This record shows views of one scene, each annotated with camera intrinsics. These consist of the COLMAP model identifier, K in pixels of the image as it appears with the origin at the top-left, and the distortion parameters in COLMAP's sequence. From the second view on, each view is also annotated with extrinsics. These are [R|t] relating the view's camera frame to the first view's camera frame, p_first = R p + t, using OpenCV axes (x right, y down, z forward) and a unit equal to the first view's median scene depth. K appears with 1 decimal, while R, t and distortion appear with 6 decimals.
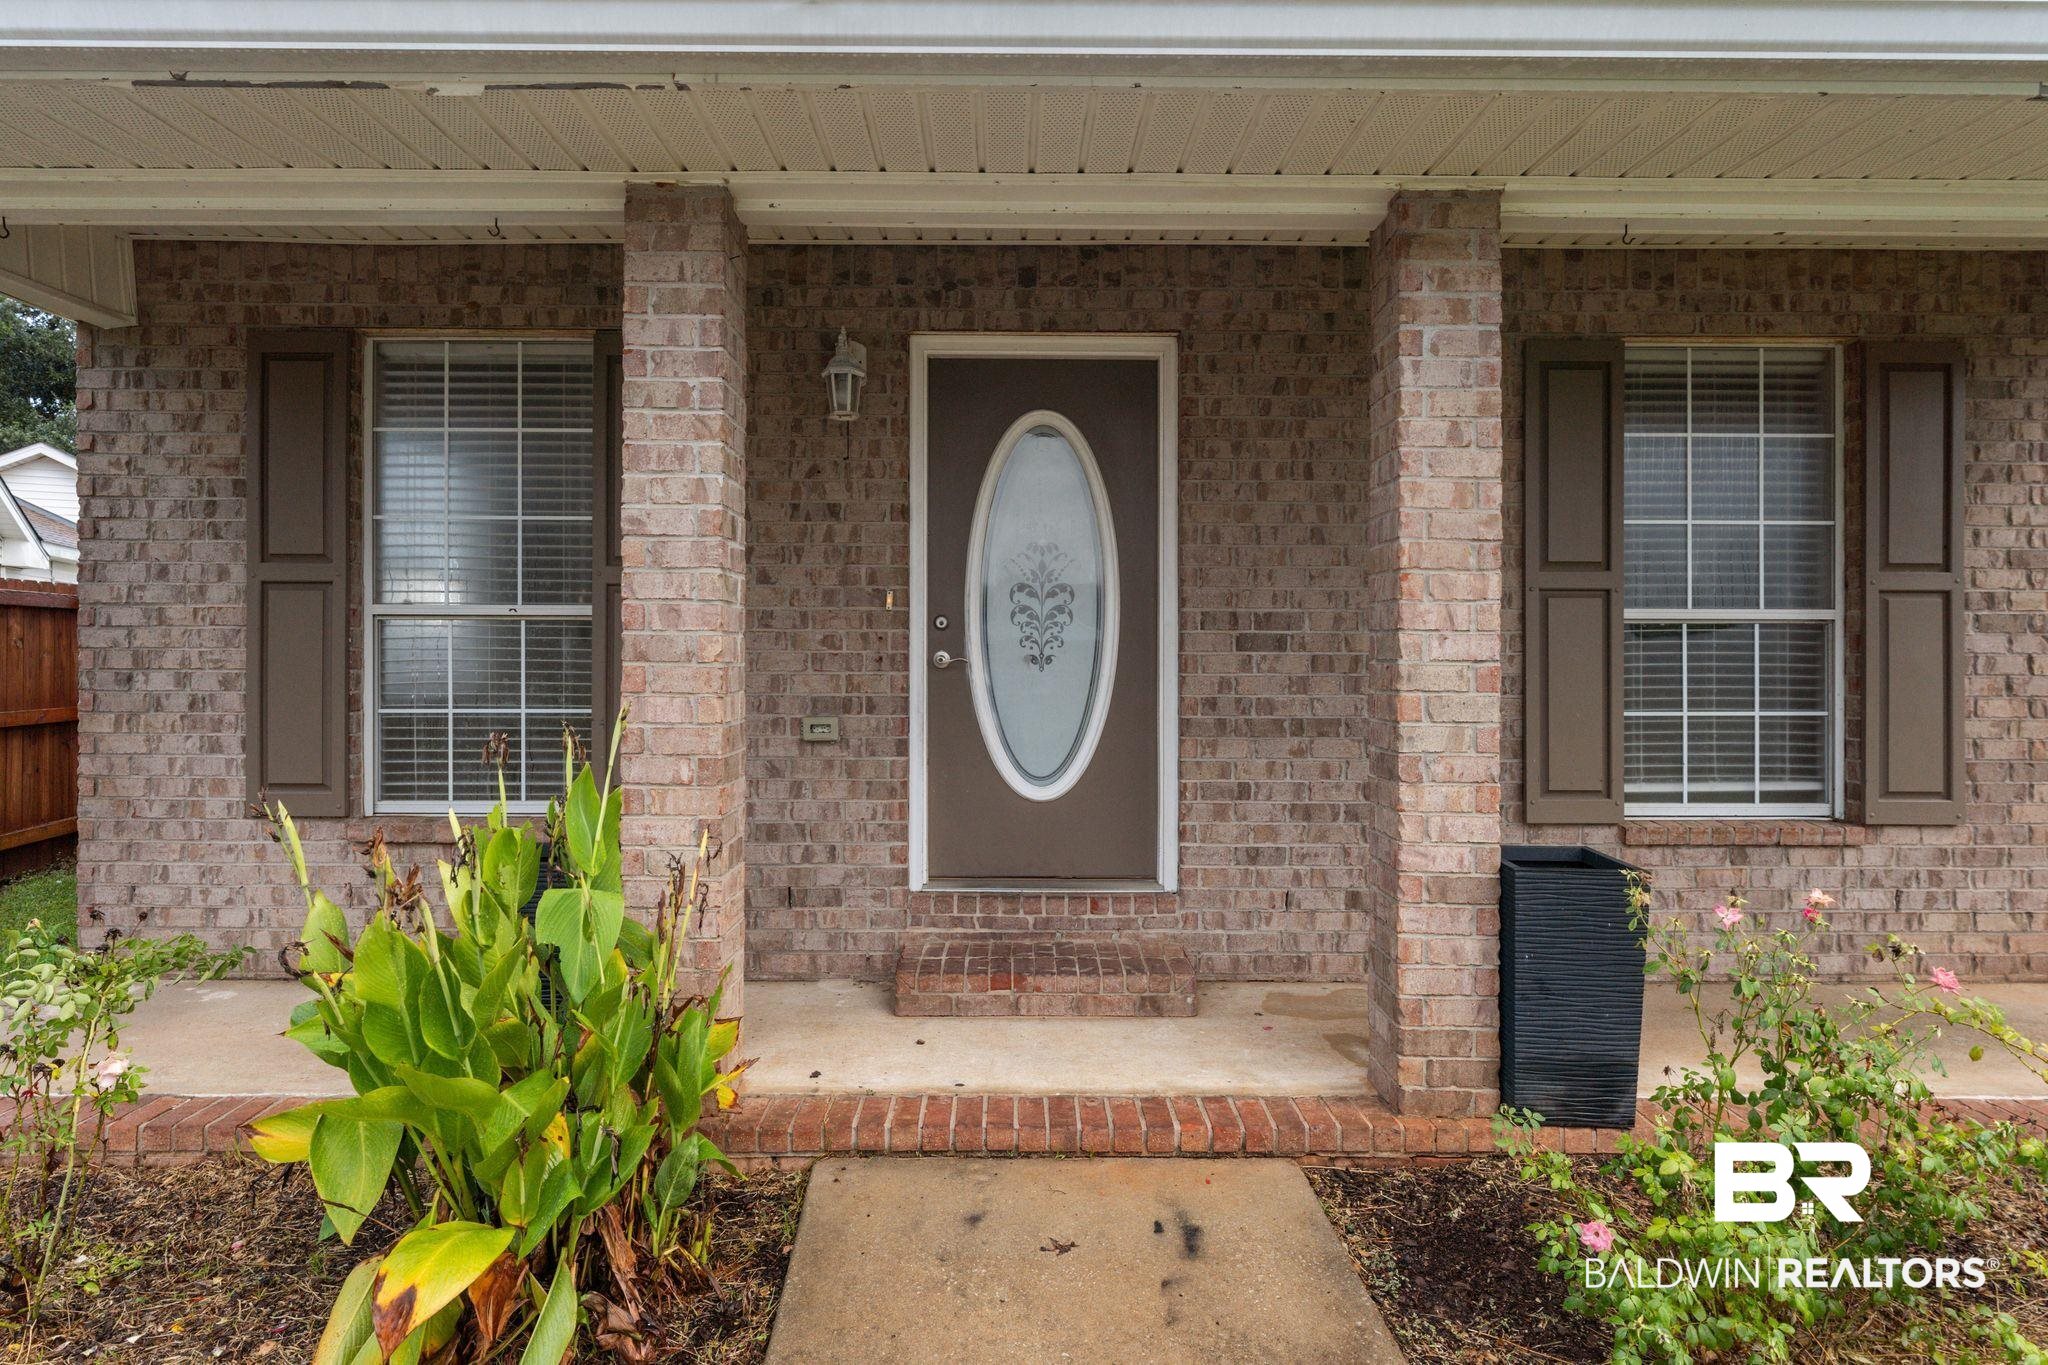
lens RADIAL K [[1111.5, 0, 1033.5], [0, 1111.5, 658.2], [0, 0, 1]] dist [0.000541, 0.000701]
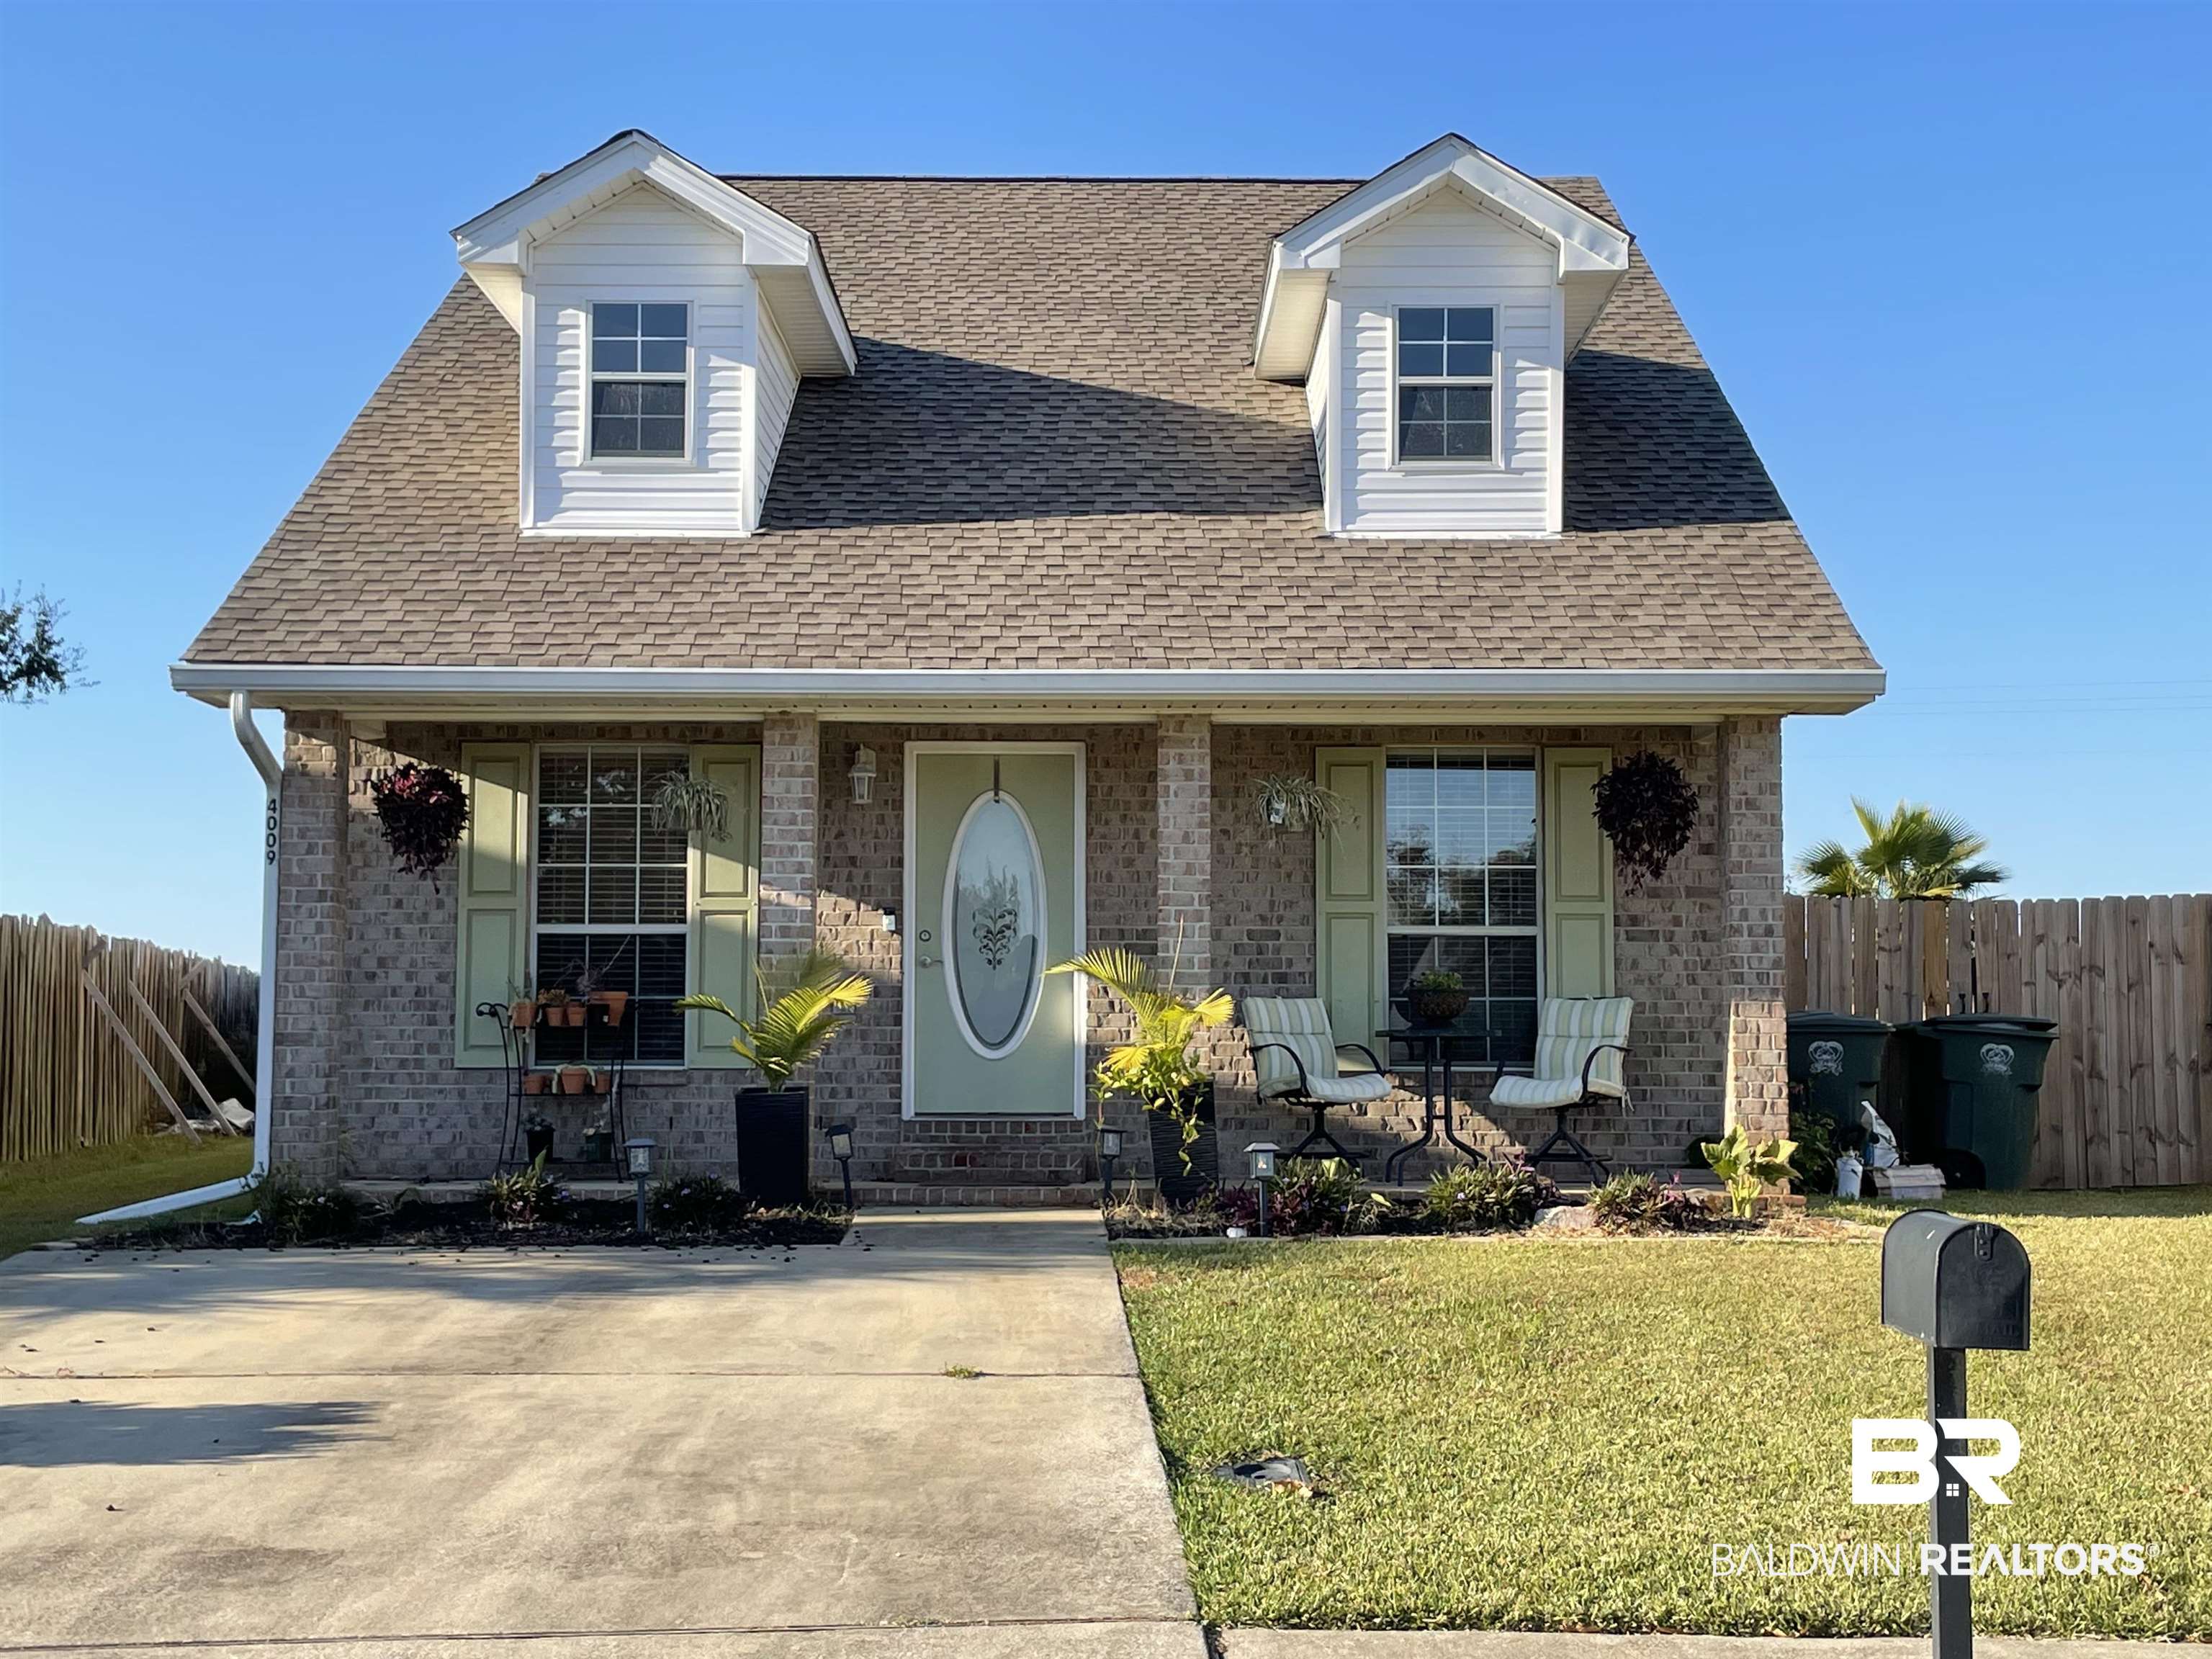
lens RADIAL K [[2619.6, 0, 1106.0], [0, 2619.6, 829.5], [0, 0, 1]] dist [0.093004, 0.002097]
pose [[0.999839, -0.001729, -0.017886, 0.222530], [0.000291, 0.996786, -0.080116, 0.106981], [0.017967, 0.080097, 0.996625, -2.503076]]
